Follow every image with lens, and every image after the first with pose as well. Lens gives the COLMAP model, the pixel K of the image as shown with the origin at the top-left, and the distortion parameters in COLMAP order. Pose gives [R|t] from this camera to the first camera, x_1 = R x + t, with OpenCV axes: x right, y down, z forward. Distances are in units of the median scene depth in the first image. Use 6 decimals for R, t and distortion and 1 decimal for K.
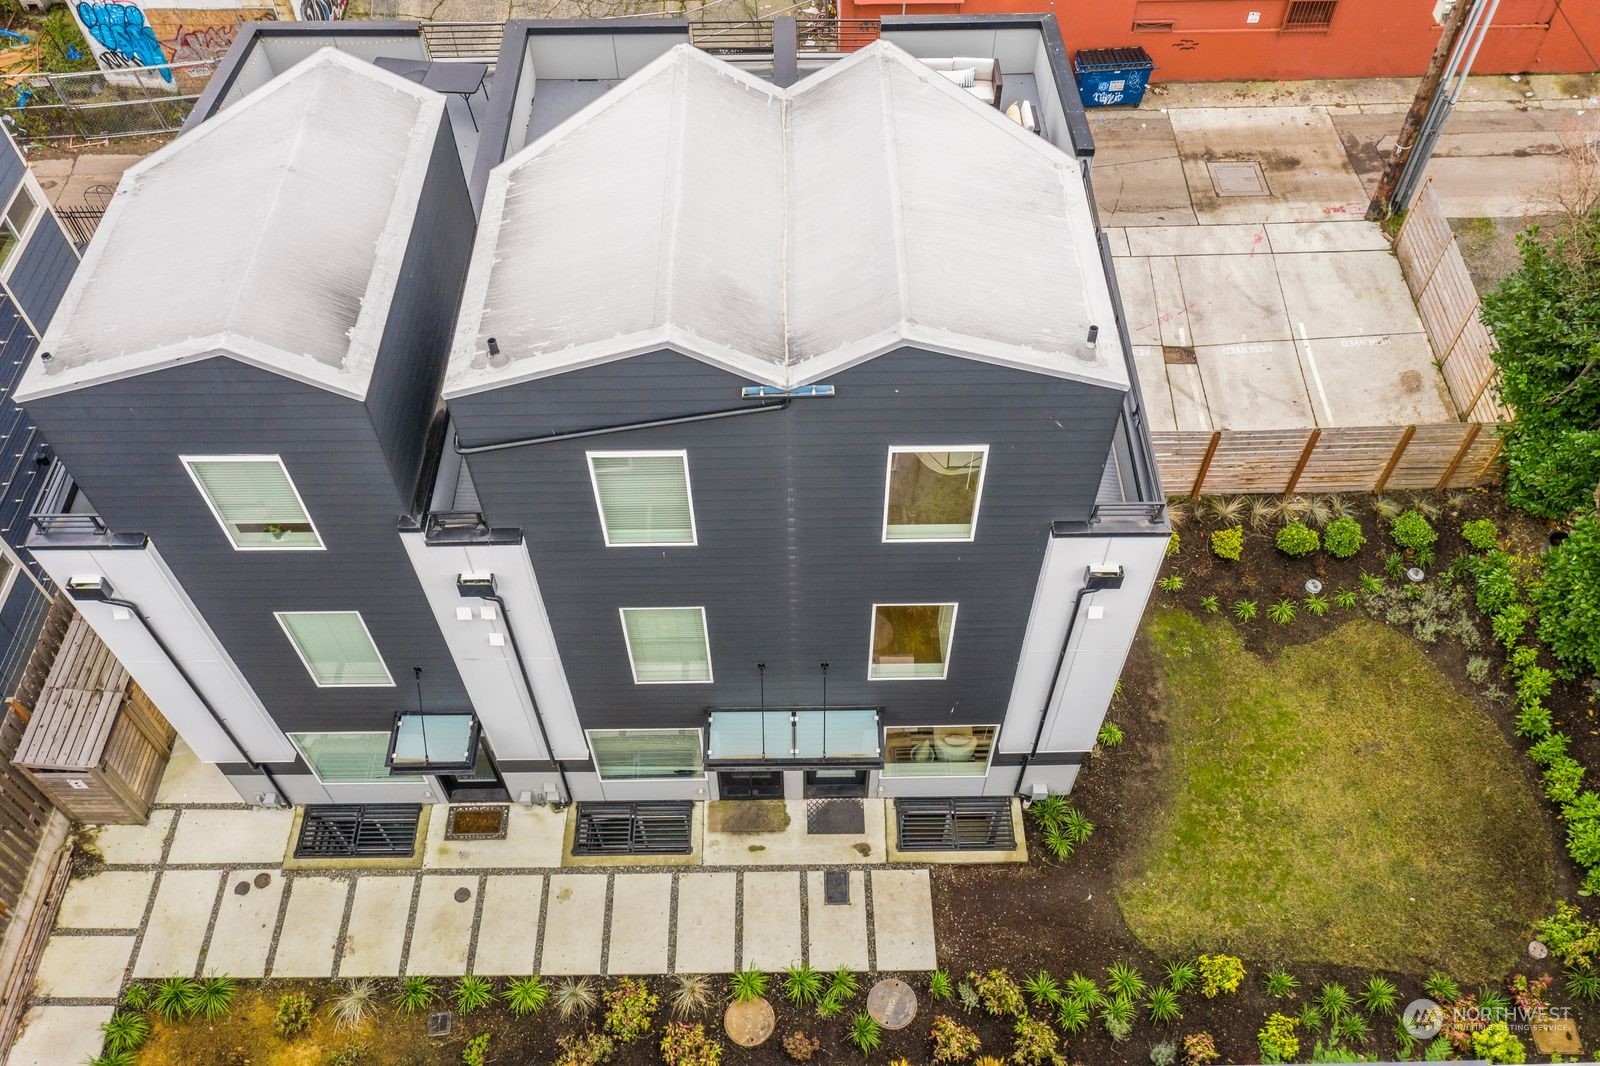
lens RADIAL K [[1268.2, 0, 800.6], [0, 1268.2, 537.3], [0, 0, 1]] dist [0.003581, -0.015982]
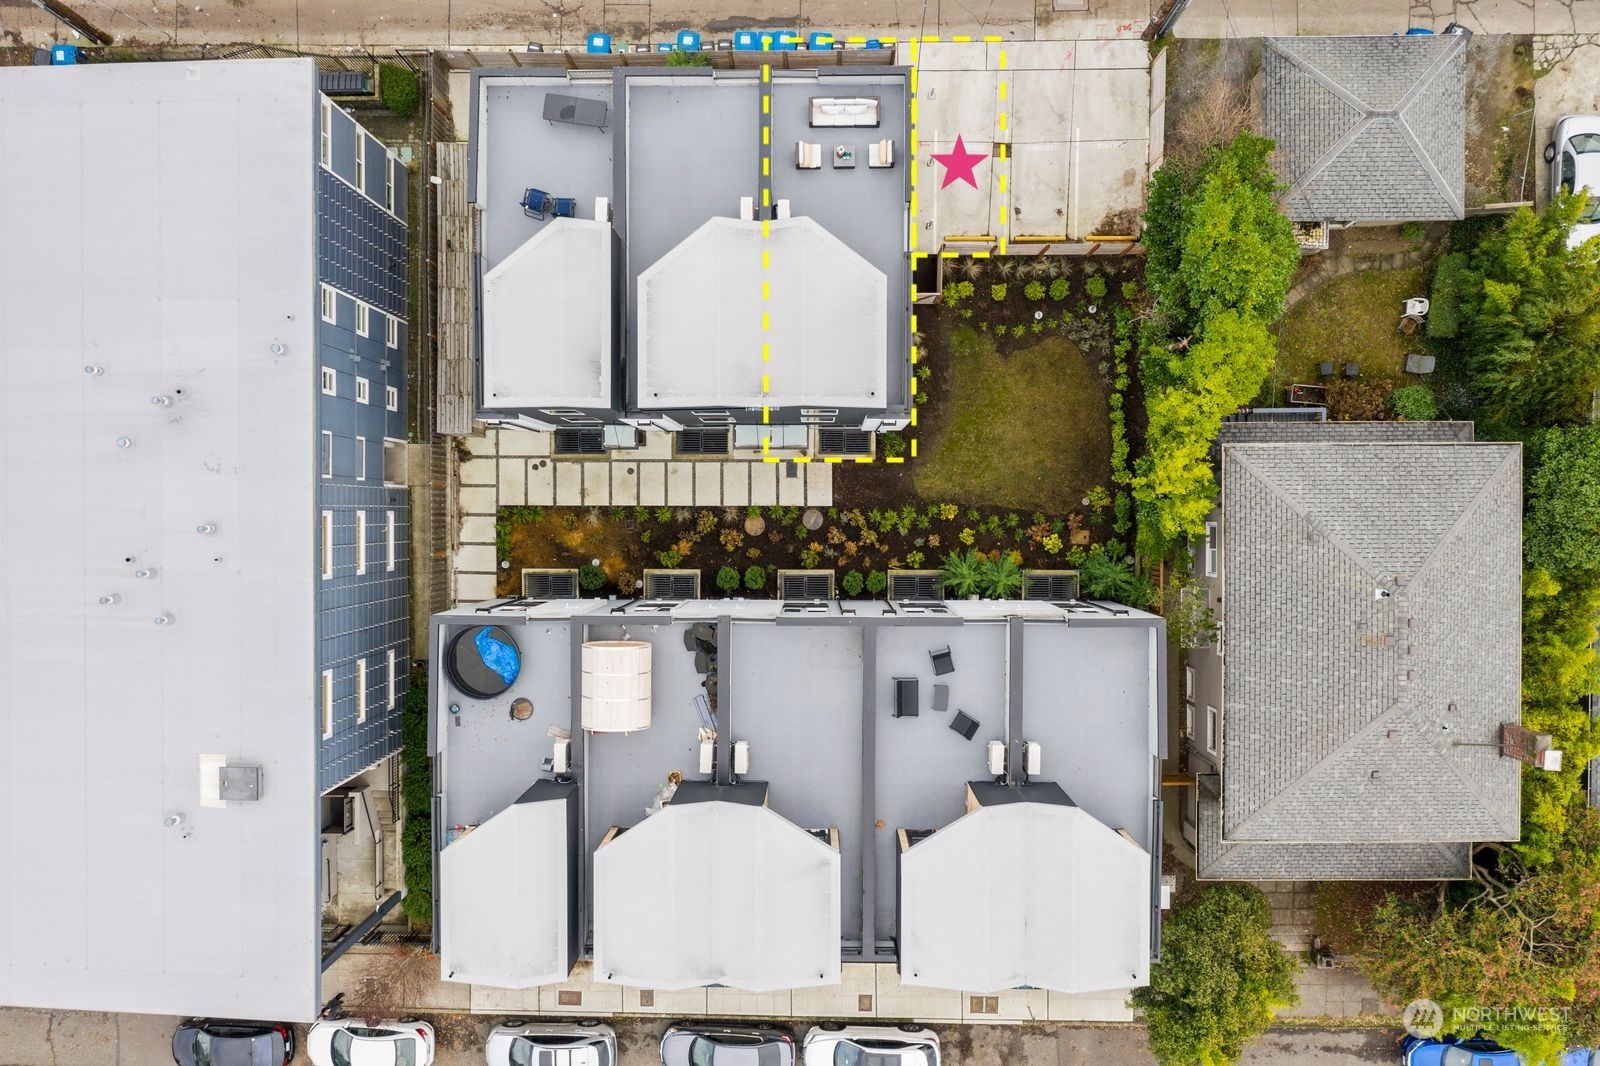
lens RADIAL K [[1268.2, 0, 796.7], [0, 1268.2, 530.4], [0, 0, 1]] dist [0.003581, -0.015982]
pose [[0.999834, 0.012913, -0.012867, 0.068718], [-0.002235, 0.787355, 0.616496, -1.061351], [0.018091, -0.616365, 0.787253, -0.887166]]
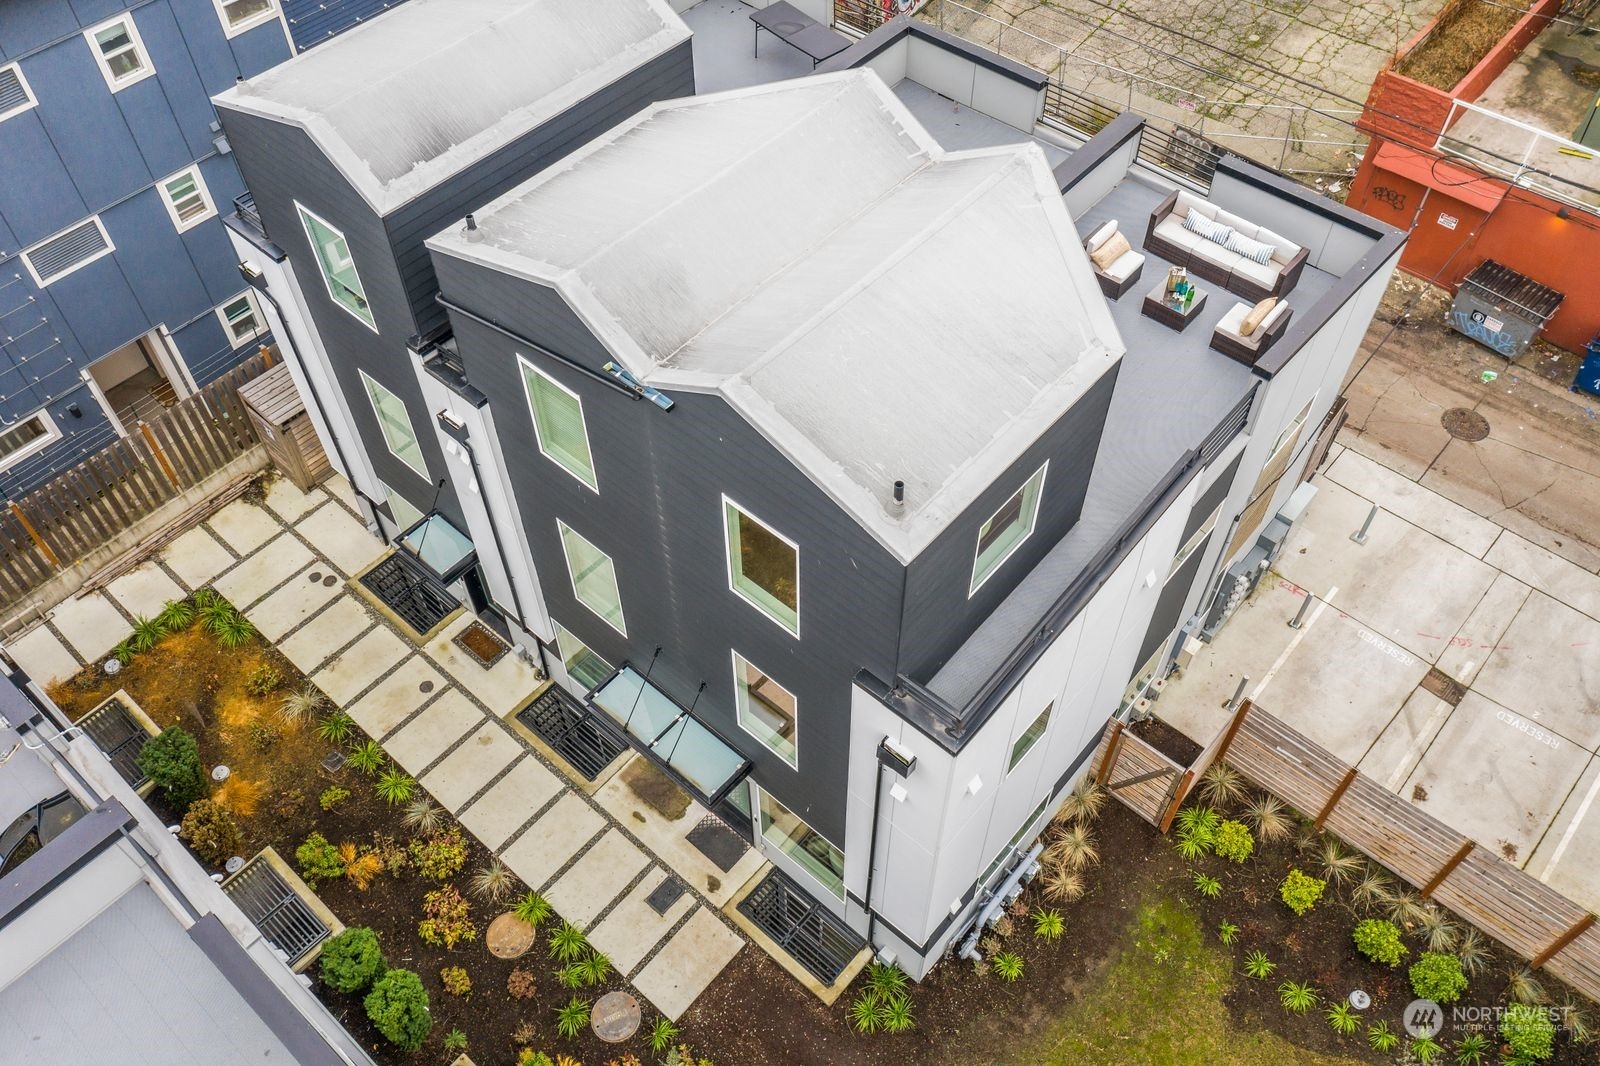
lens RADIAL K [[1268.2, 0, 795.2], [0, 1268.2, 539.5], [0, 0, 1]] dist [0.003581, -0.015982]
pose [[0.744037, 0.523774, -0.414812, 0.371419], [-0.529485, 0.840887, 0.112047, -0.125281], [0.407498, 0.136269, 0.902982, 0.101848]]
